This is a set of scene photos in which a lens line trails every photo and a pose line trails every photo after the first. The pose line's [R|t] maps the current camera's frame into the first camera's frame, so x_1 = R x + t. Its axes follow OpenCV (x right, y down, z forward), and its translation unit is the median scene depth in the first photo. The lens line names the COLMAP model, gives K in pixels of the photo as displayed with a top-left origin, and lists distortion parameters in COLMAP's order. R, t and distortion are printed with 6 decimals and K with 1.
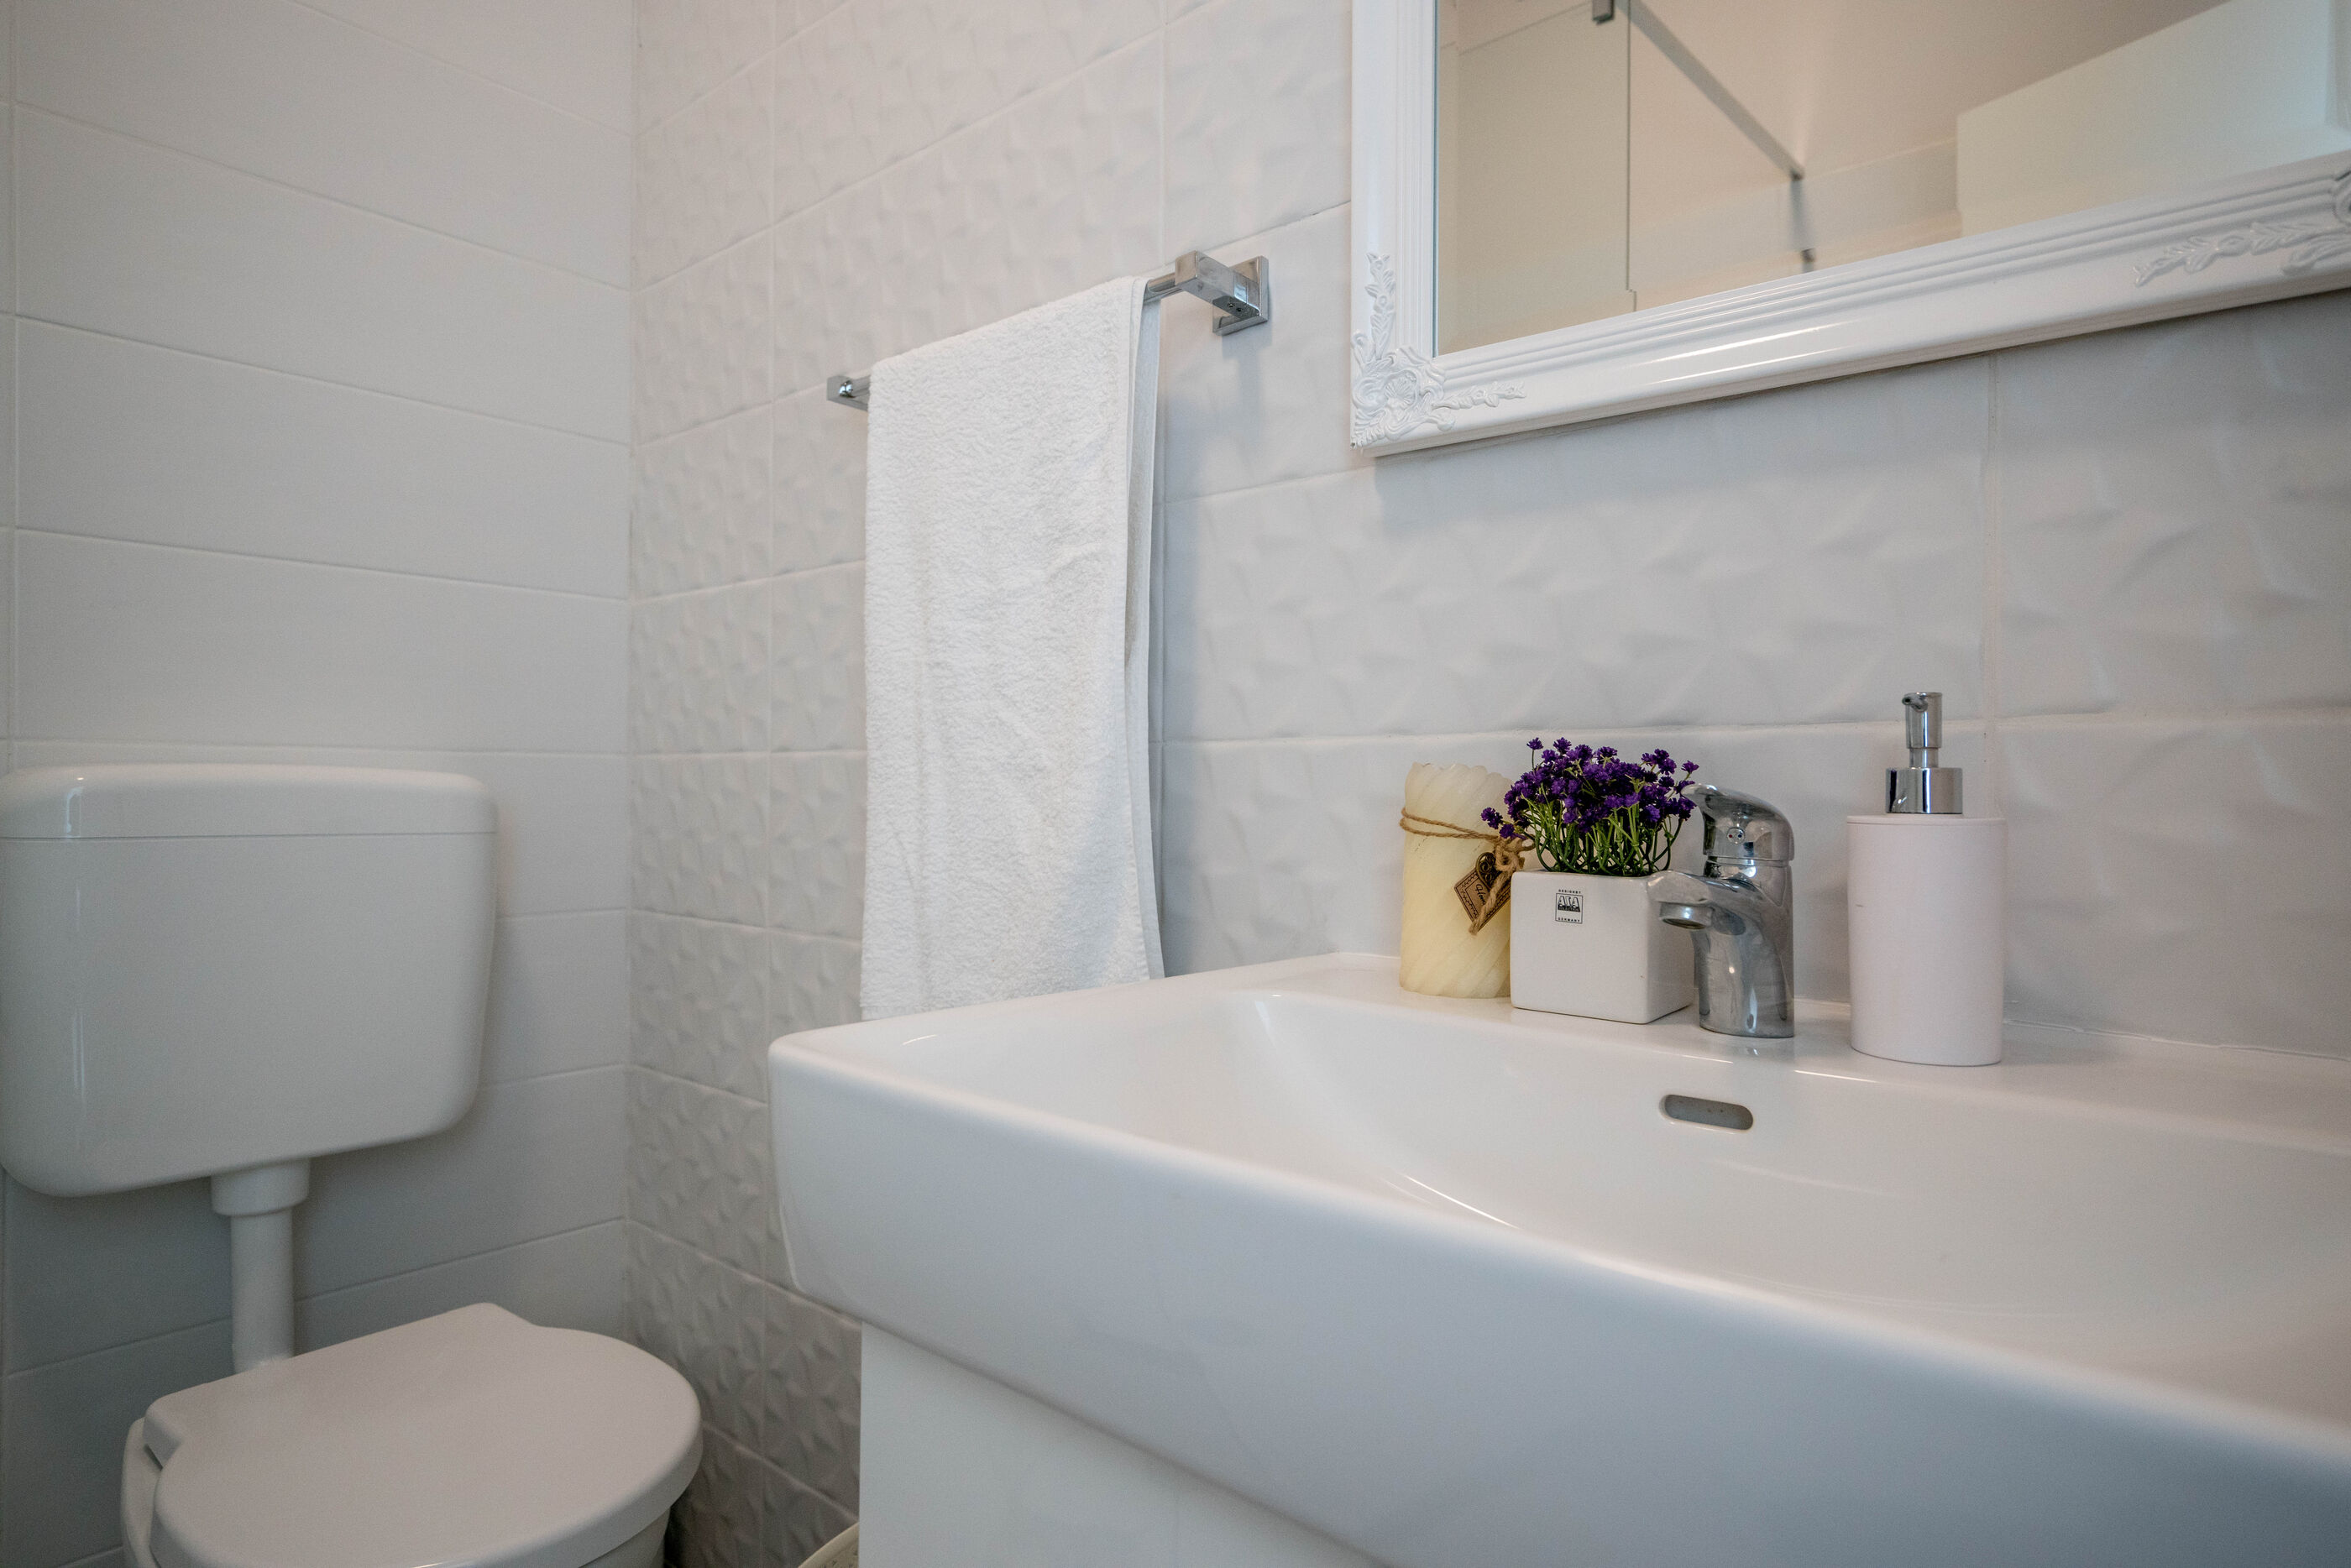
lens RADIAL K [[1299.3, 0, 1190.1], [0, 1299.3, 790.9], [0, 0, 1]] dist [0.001933, 0.001125]
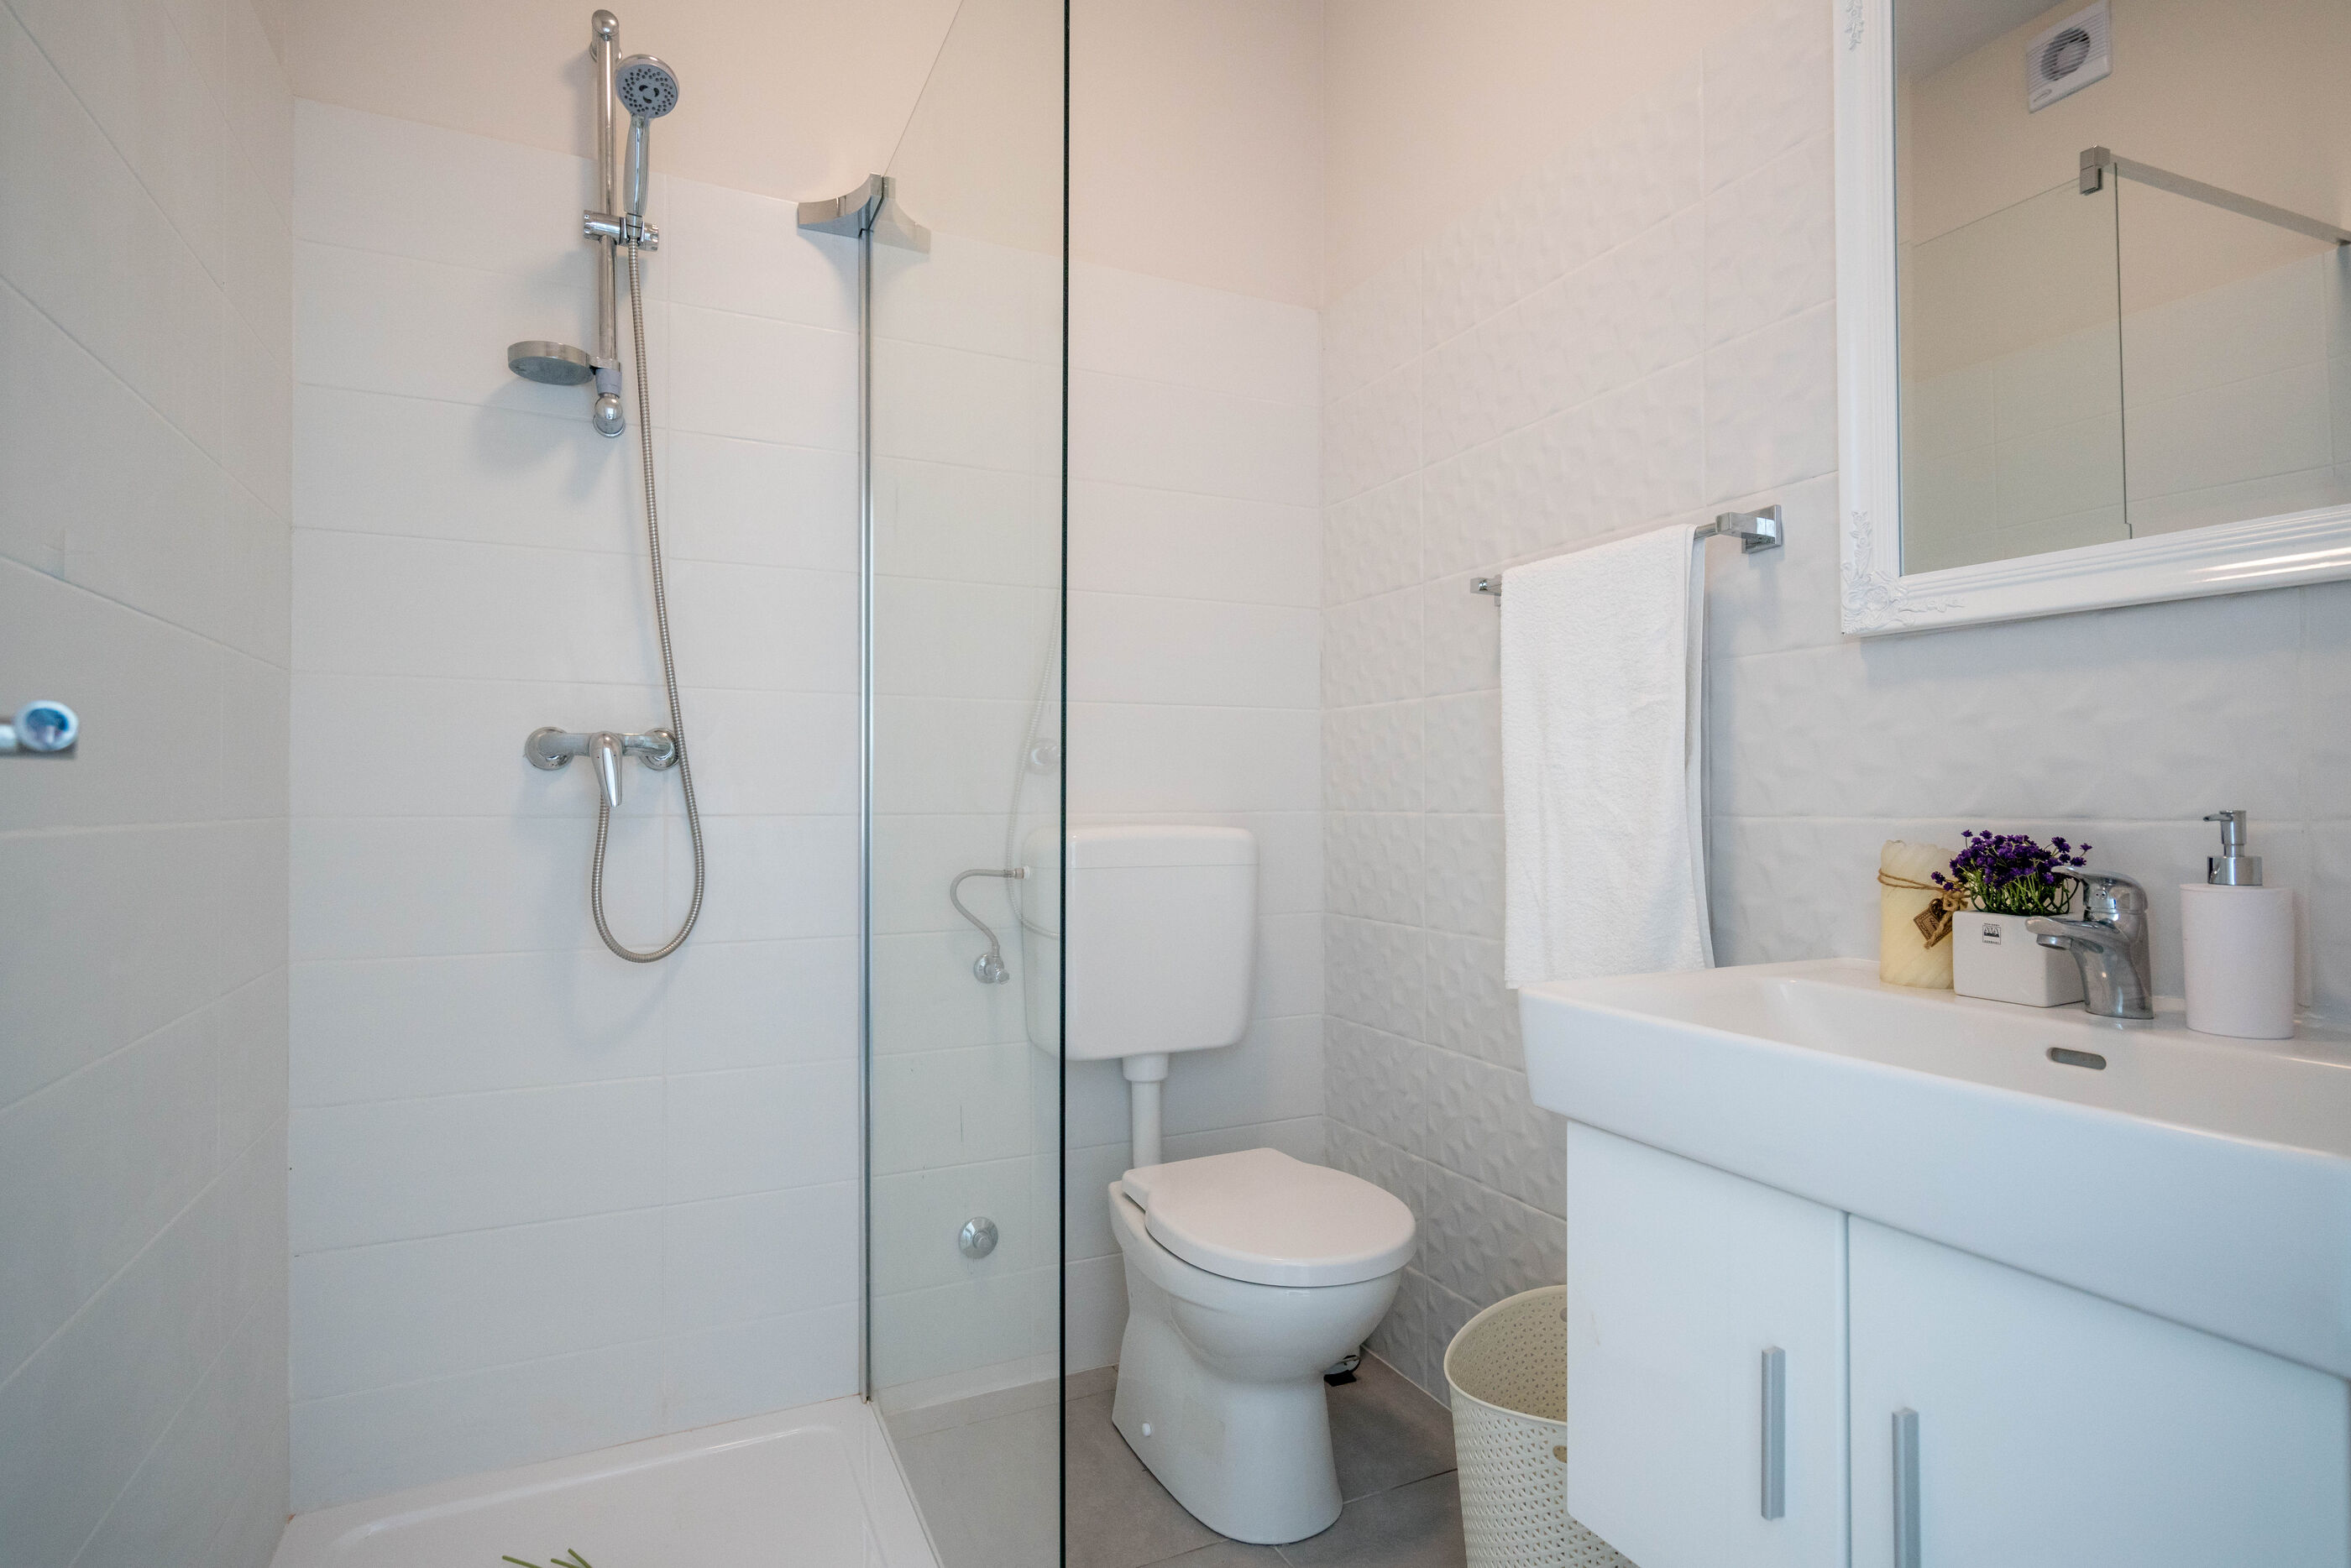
lens RADIAL K [[1191.2, 0, 1185.5], [0, 1191.2, 786.0], [0, 0, 1]] dist [-0.002834, 0.002625]
pose [[0.915075, -0.015575, -0.402982, -0.023180], [0.010274, 0.999830, -0.015314, -0.064126], [0.403152, 0.009873, 0.915080, -0.593937]]
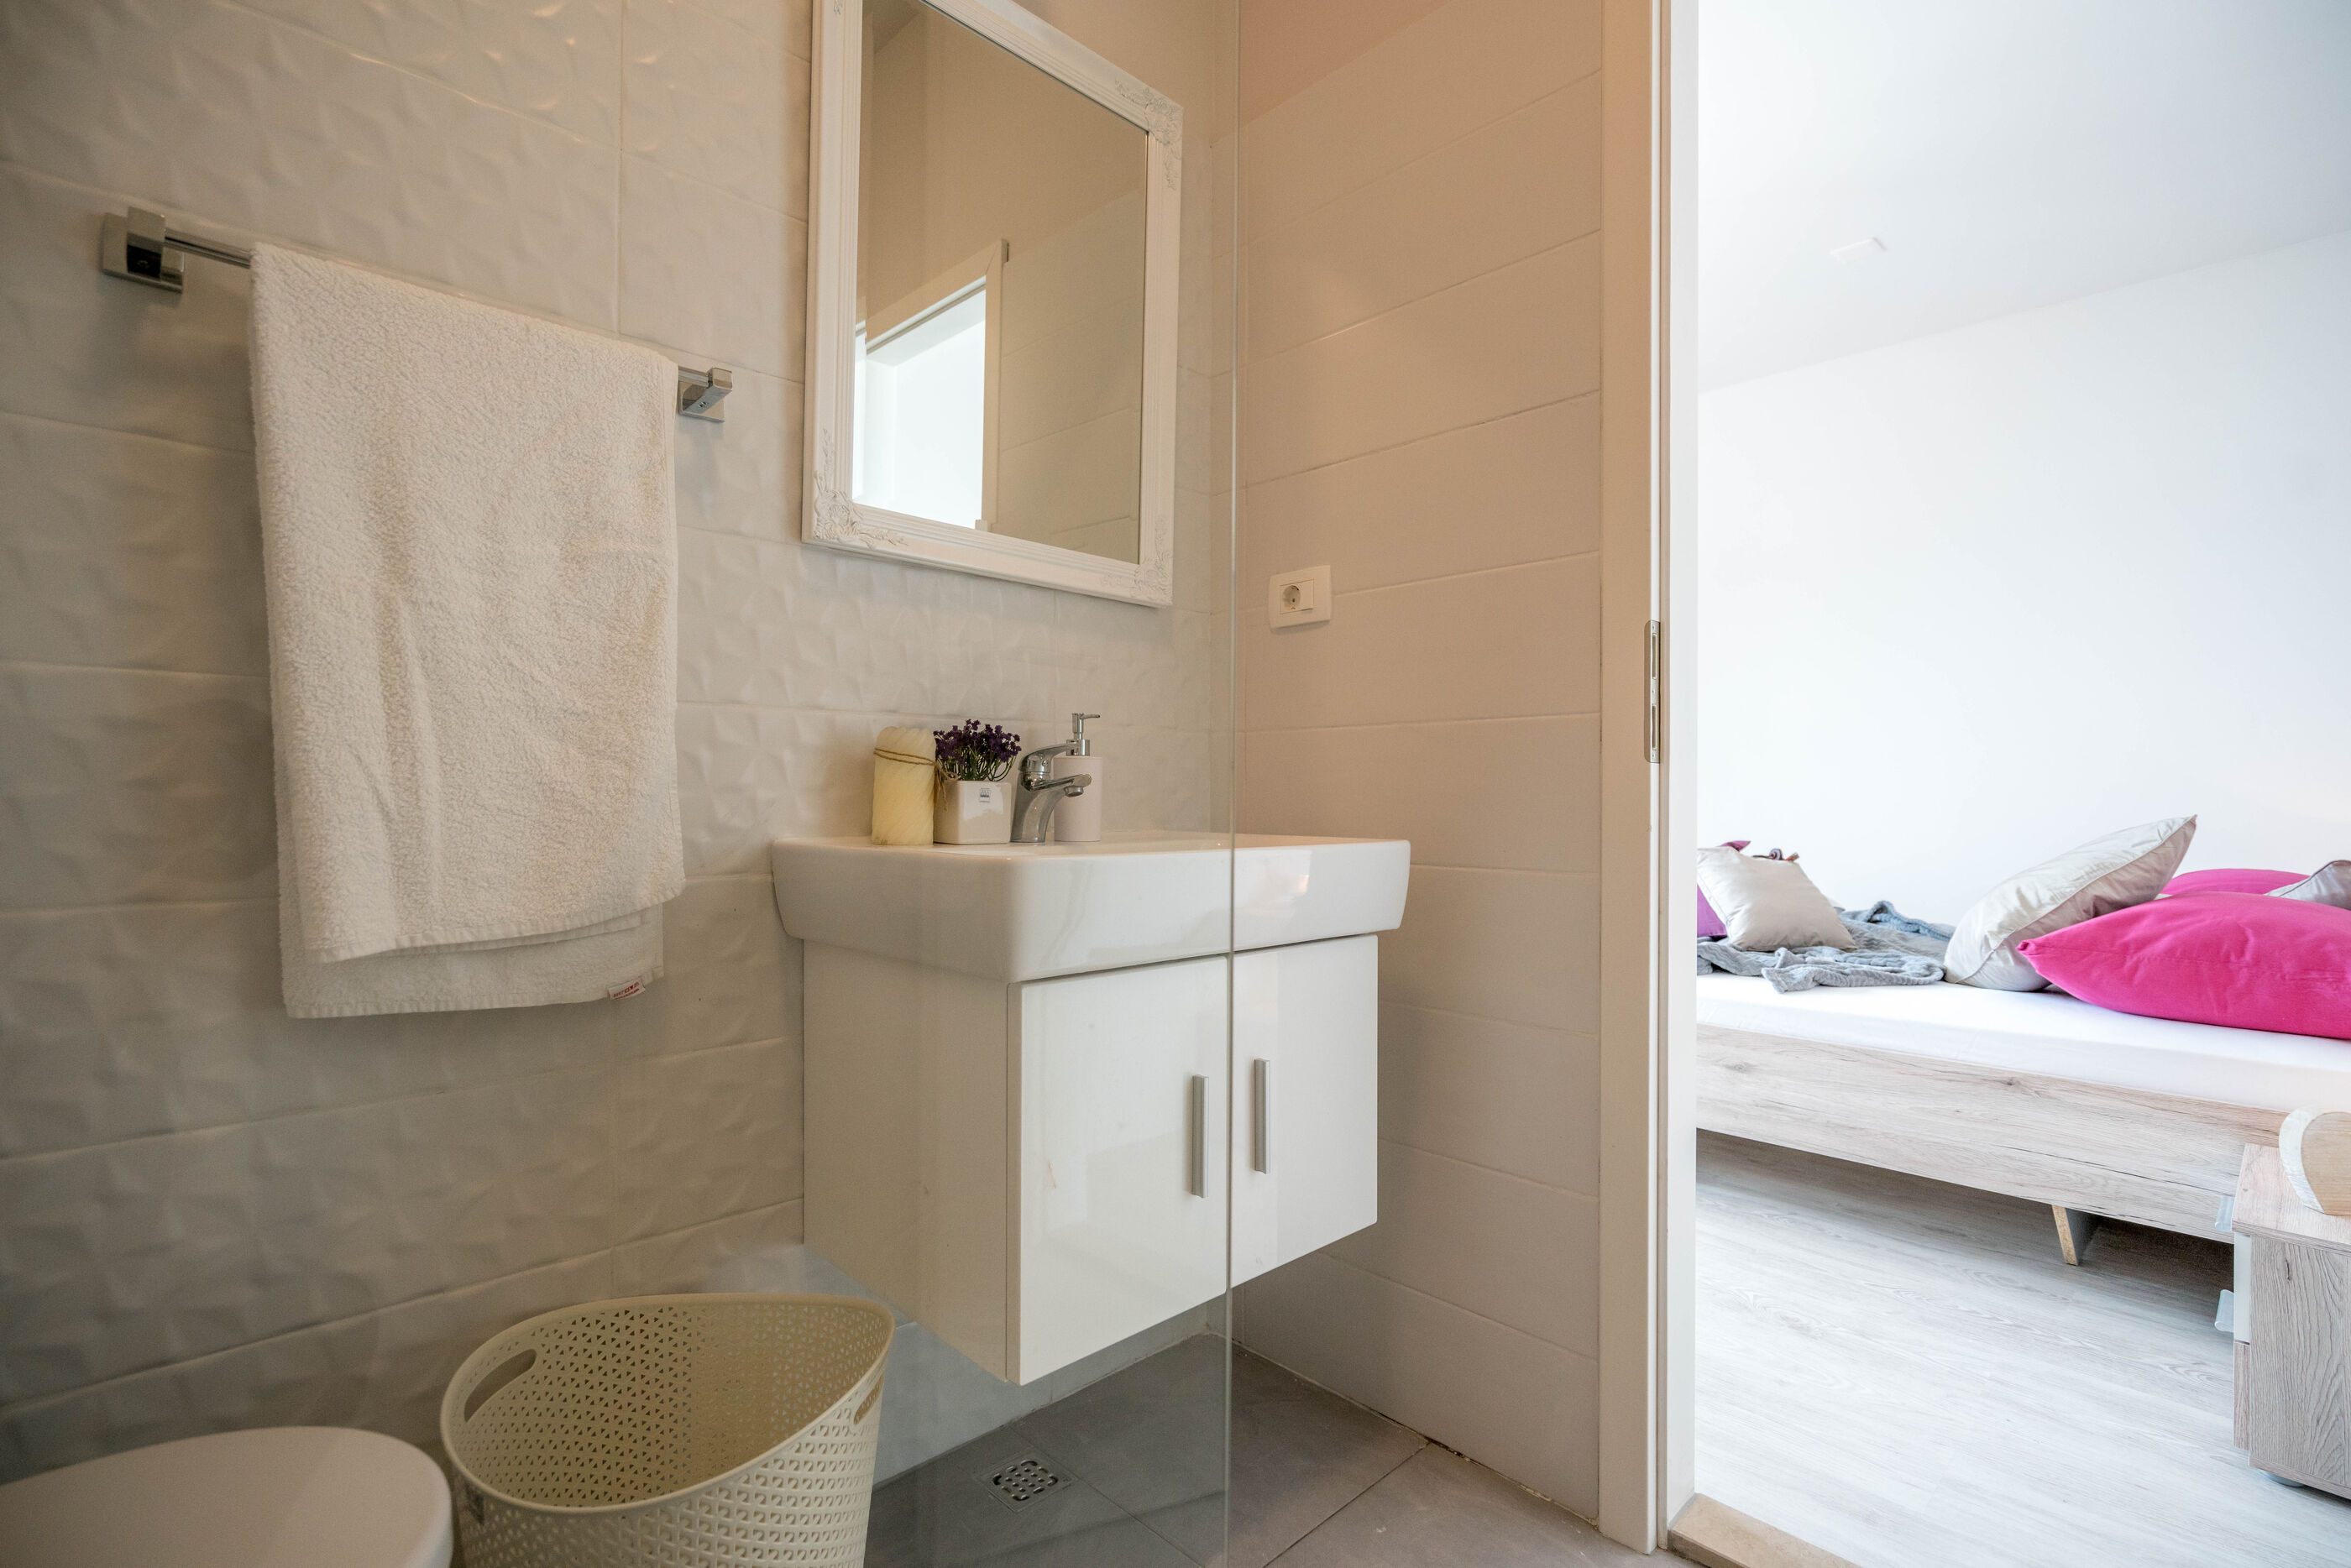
lens RADIAL K [[1077.5, 0, 1181.7], [0, 1077.5, 787.6], [0, 0, 1]] dist [-0.002679, 0.001369]
pose [[0.087204, -0.005099, 0.996177, -1.166980], [-0.007345, 0.999956, 0.005761, 0.047721], [-0.996163, -0.007820, 0.087162, 0.370522]]
